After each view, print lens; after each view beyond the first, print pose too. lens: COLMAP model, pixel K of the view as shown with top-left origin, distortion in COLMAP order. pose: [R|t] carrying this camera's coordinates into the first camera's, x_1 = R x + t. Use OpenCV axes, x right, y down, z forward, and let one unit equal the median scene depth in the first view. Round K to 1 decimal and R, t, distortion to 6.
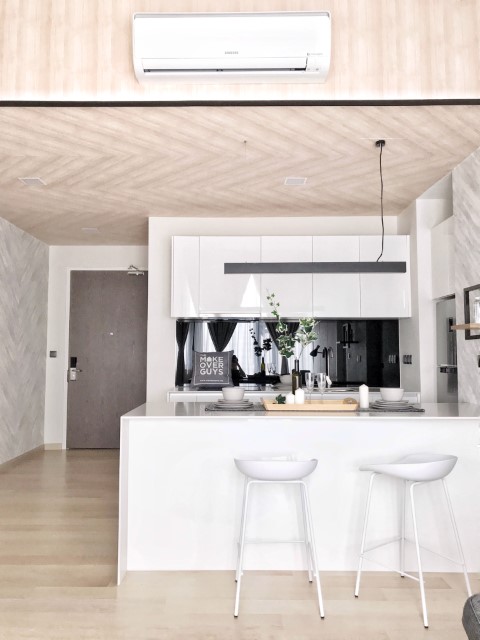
lens RADIAL K [[523.7, 0, 239.3], [0, 523.7, 318.9], [0, 0, 1]] dist [0.012616, -0.014859]
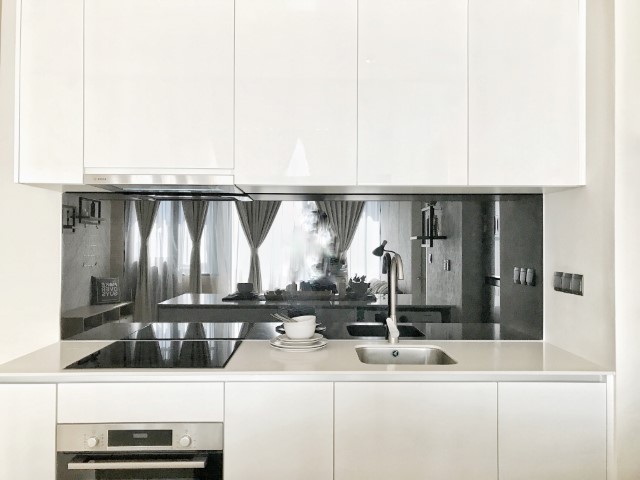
lens RADIAL K [[523.7, 0, 319.8], [0, 523.7, 240.3], [0, 0, 1]] dist [0.012616, -0.014859]
pose [[0.999995, 0.001213, 0.003004, 0.083182], [-0.001393, 0.998155, 0.060706, 0.011918], [-0.002925, -0.060710, 0.998151, 0.415989]]
